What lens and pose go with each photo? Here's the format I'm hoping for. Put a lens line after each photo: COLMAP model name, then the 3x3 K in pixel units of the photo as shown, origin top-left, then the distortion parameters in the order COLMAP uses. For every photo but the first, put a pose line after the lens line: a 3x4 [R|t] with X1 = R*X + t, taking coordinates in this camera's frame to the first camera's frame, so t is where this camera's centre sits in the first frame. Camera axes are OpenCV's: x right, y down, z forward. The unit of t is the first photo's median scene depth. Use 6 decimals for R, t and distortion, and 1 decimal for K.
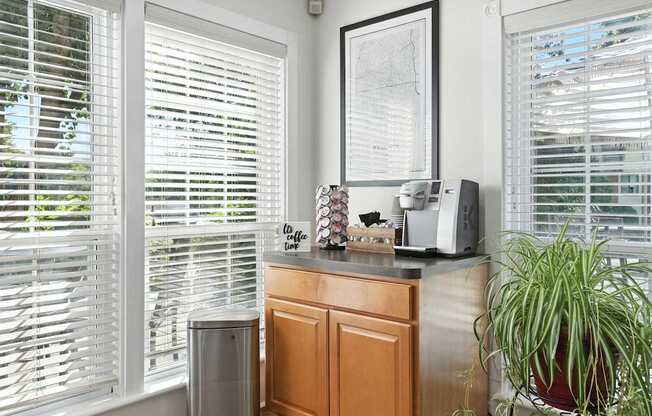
lens RADIAL K [[505.7, 0, 325.9], [0, 505.7, 196.3], [0, 0, 1]] dist [-0.003286, -0.000945]
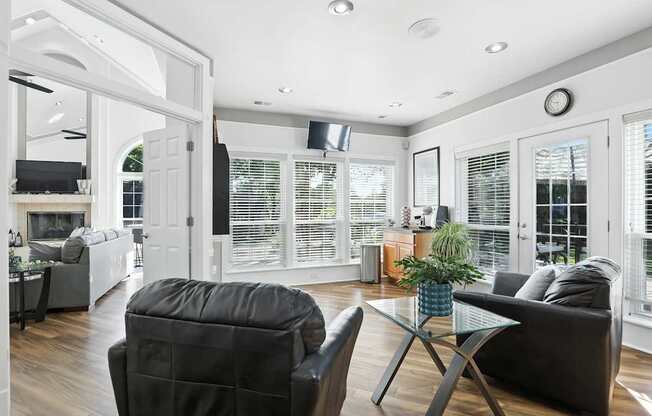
lens RADIAL K [[316.2, 0, 326.0], [0, 316.2, 208.0], [0, 0, 1]] dist [0.000033, -0.000001]
pose [[0.883596, -0.001187, -0.468249, 0.521107], [0.002447, 0.999995, 0.002082, -0.021619], [0.468244, -0.002985, 0.883594, -1.029531]]
